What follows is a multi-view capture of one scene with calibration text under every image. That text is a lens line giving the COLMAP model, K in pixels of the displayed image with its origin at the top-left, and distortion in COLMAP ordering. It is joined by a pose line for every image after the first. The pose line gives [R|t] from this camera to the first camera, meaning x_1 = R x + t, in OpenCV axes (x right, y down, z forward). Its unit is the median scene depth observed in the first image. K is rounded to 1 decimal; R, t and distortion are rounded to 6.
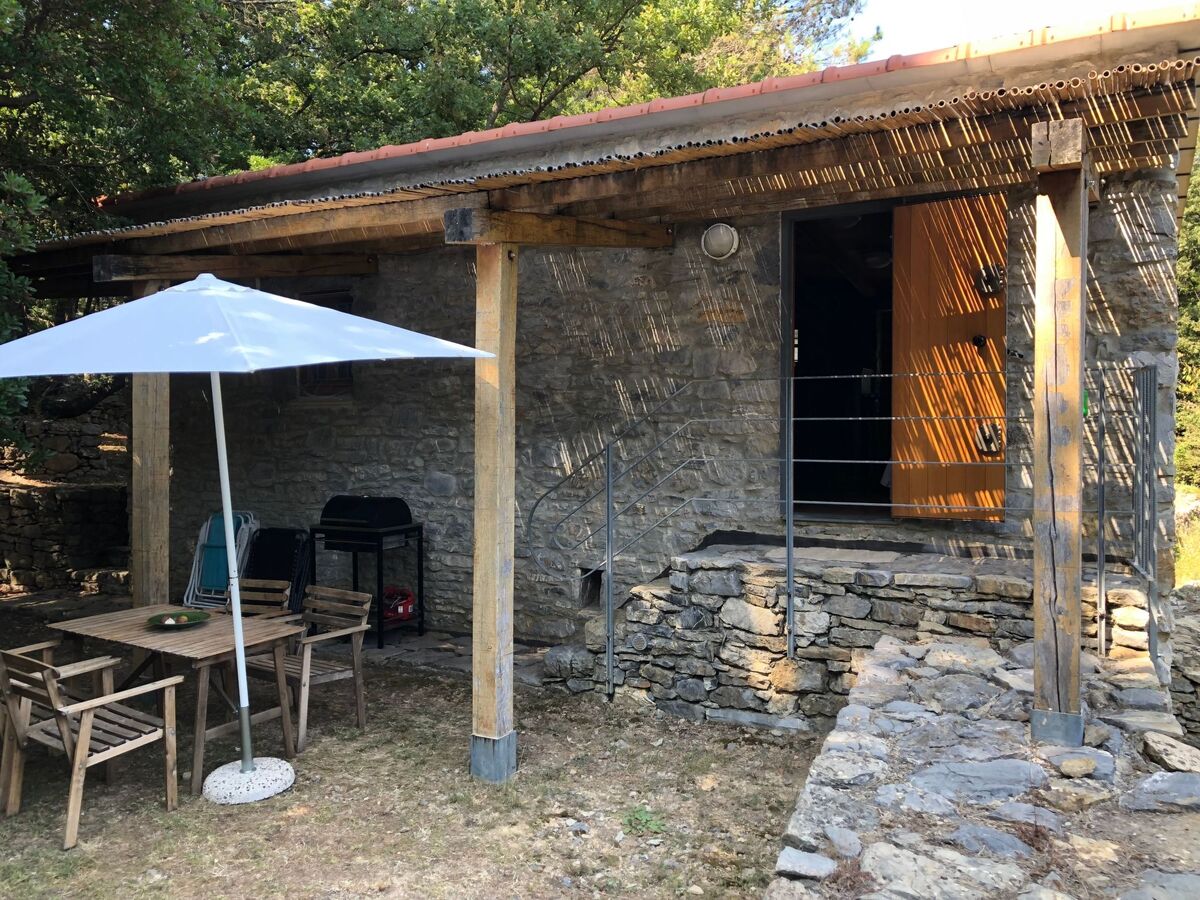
lens RADIAL K [[821.6, 0, 600.0], [0, 821.6, 450.0], [0, 0, 1]] dist [-0.000310, 0.000409]
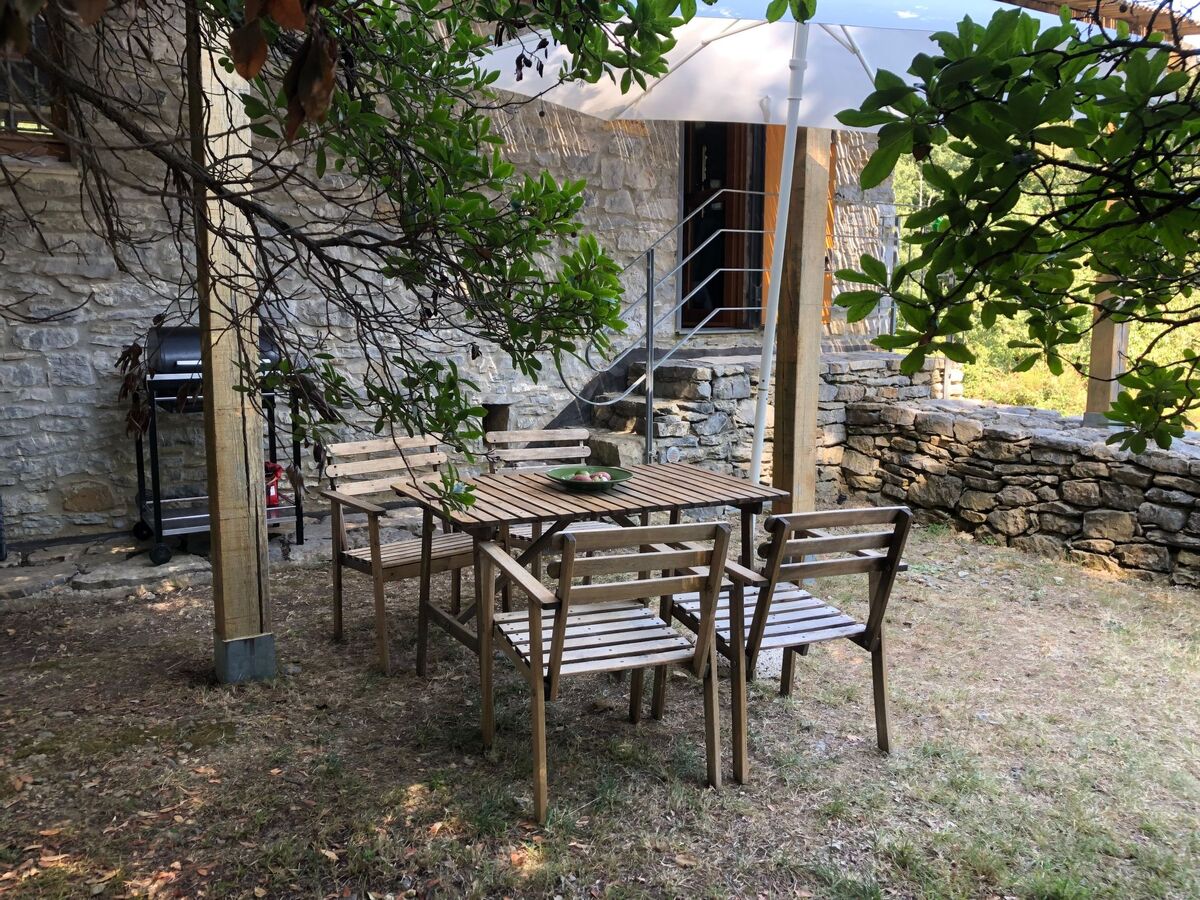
lens RADIAL K [[950.8, 0, 600.0], [0, 950.8, 450.0], [0, 0, 1]] dist [-0.006396, -0.004077]
pose [[0.542088, -0.133321, 0.829678, -0.985536], [0.005940, 0.987917, 0.154868, 0.046904], [-0.840301, -0.079023, 0.536330, 0.460966]]
